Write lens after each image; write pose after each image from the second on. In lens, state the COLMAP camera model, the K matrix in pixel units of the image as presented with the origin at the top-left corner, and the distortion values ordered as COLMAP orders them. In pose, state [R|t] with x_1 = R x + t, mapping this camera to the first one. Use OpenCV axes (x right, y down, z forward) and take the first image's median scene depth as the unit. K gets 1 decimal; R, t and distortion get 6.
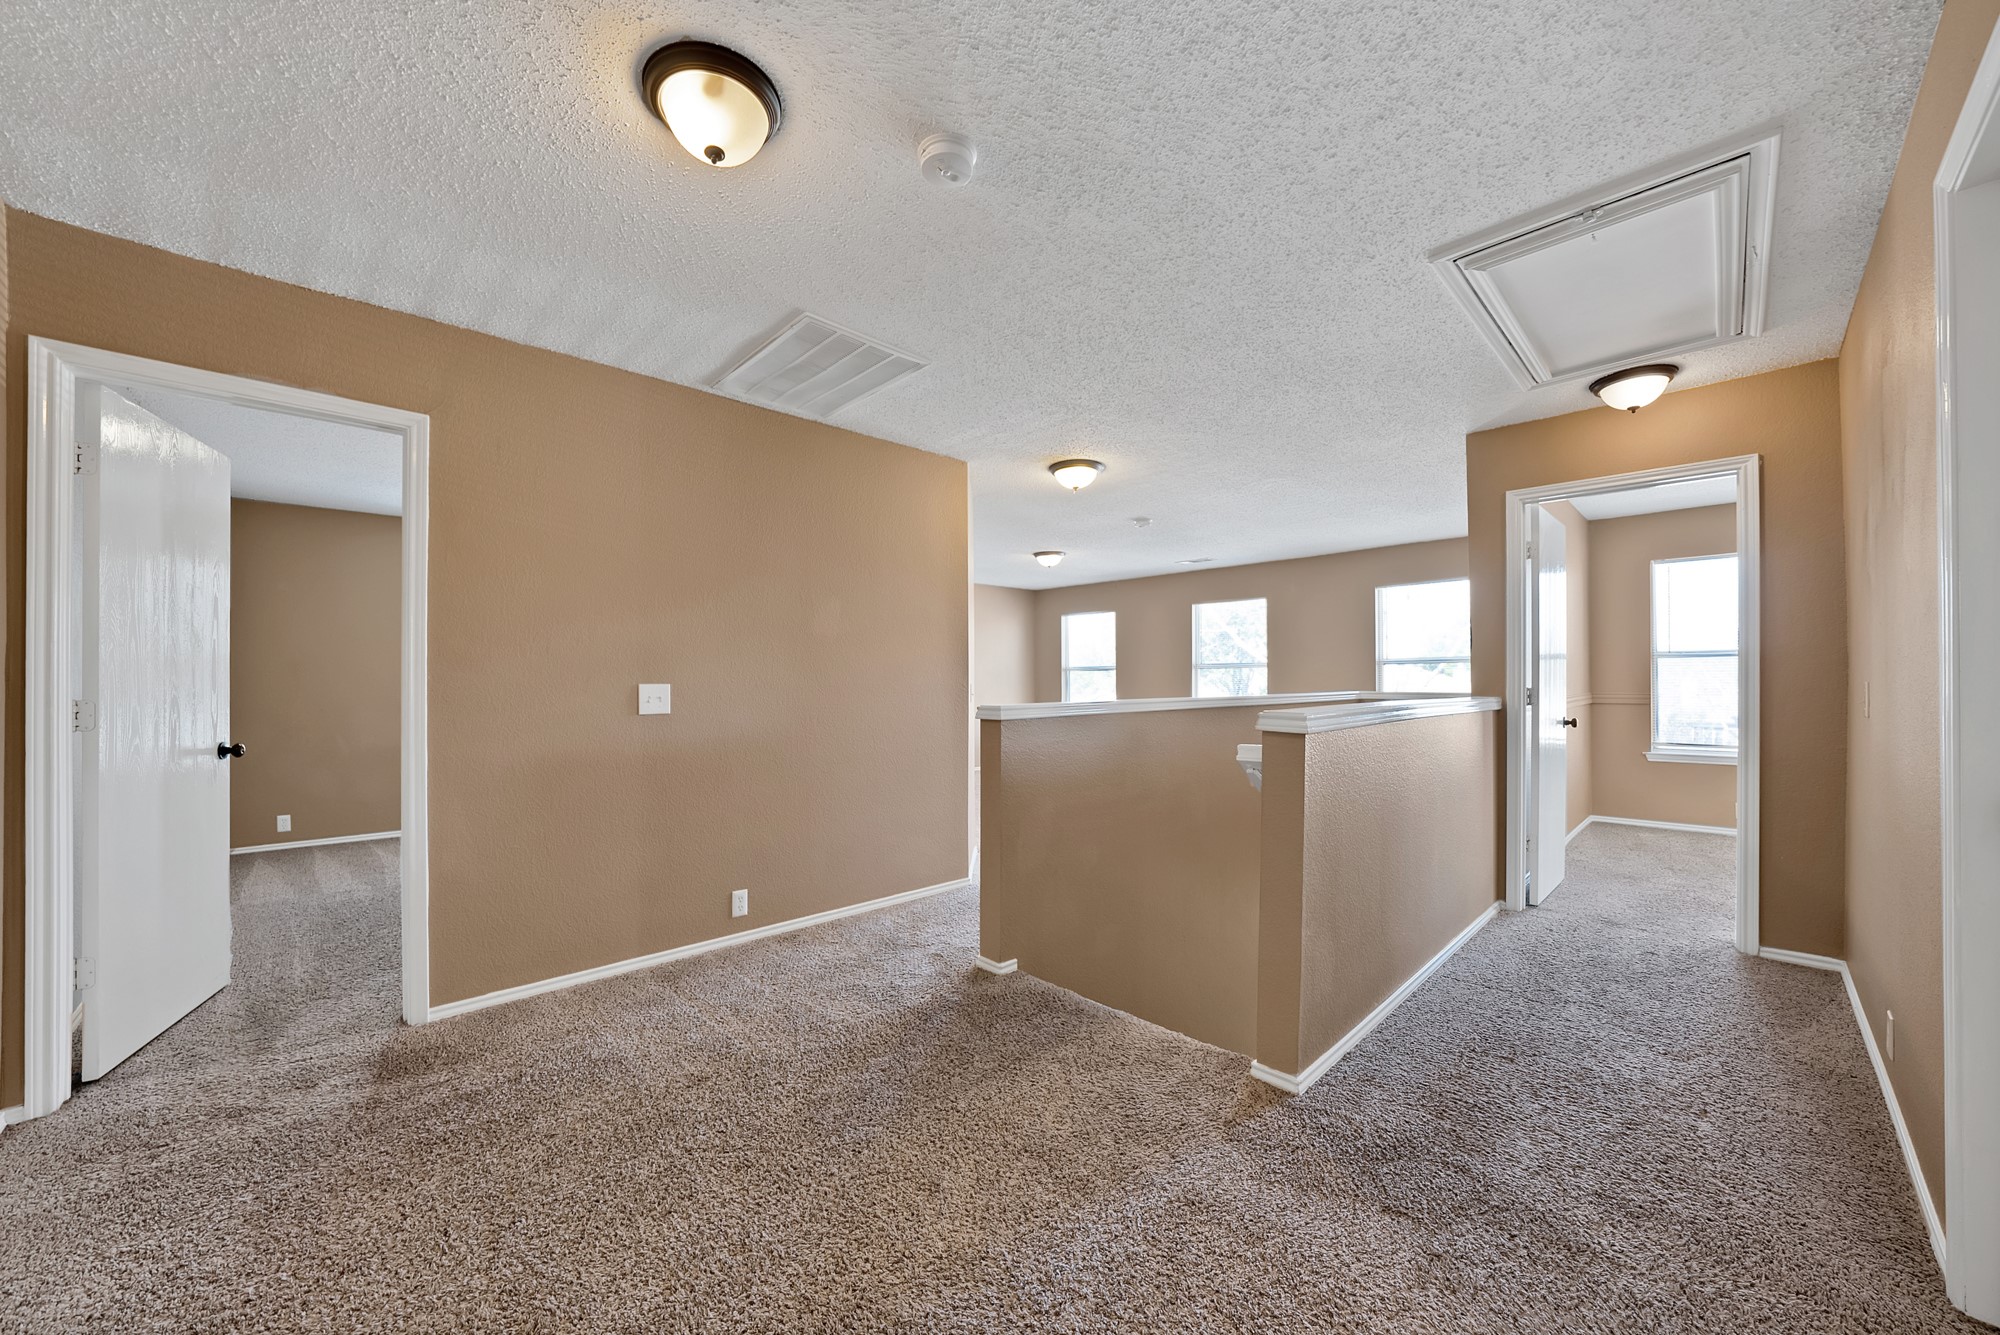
lens RADIAL K [[712.3, 0, 1003.0], [0, 712.3, 676.8], [0, 0, 1]] dist [-0.026367, 0.004468]
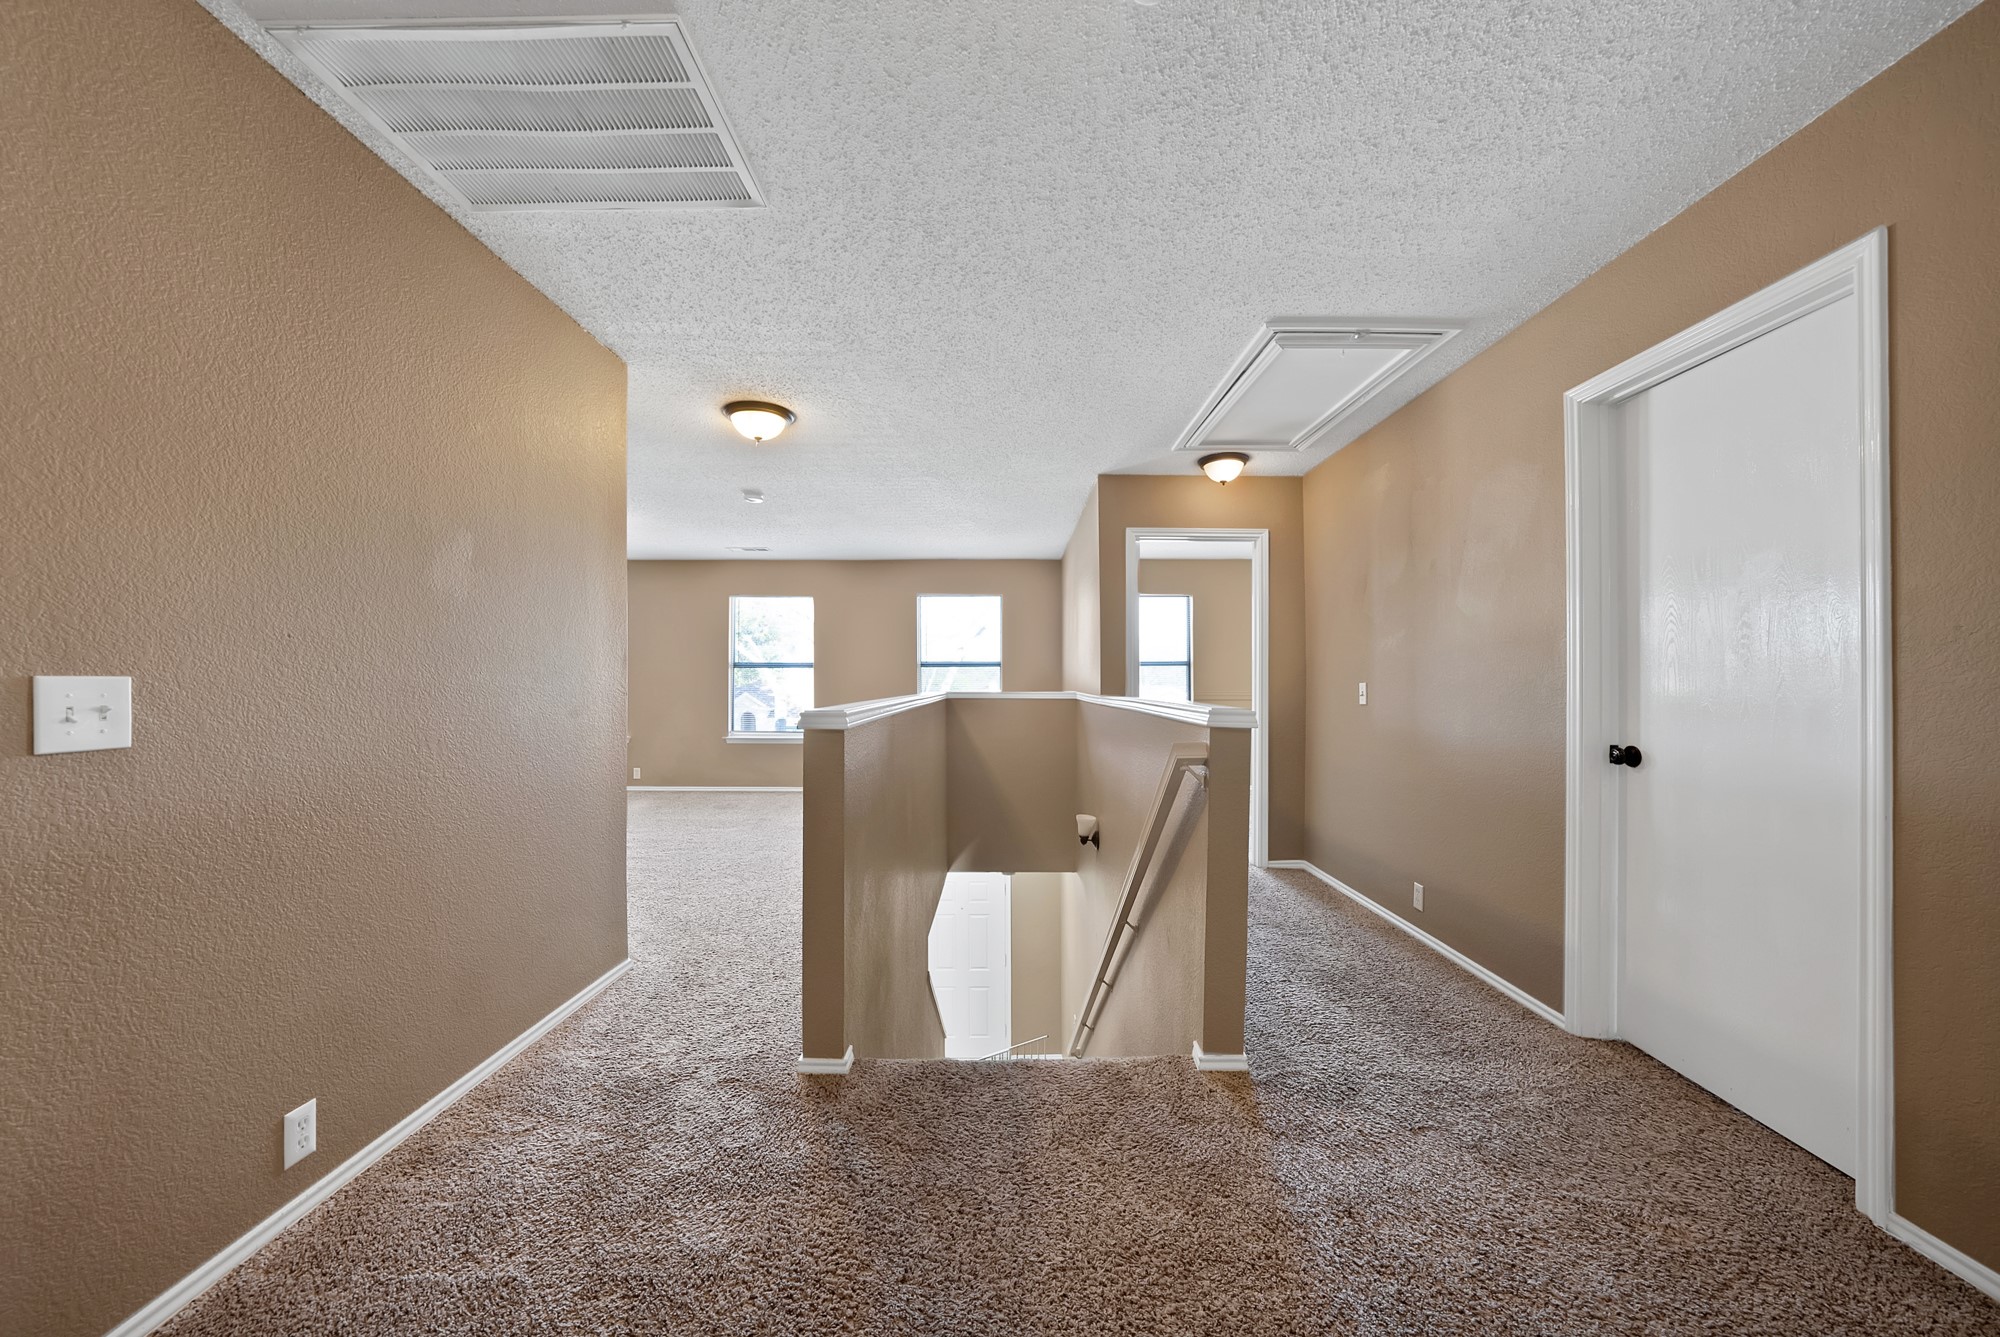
lens RADIAL K [[712.3, 0, 998.8], [0, 712.3, 679.1], [0, 0, 1]] dist [-0.026367, 0.004468]
pose [[0.698784, 0.007854, 0.715290, -0.391577], [-0.008610, 0.999960, -0.002568, 0.008271], [-0.715281, -0.004364, 0.698823, 0.342849]]
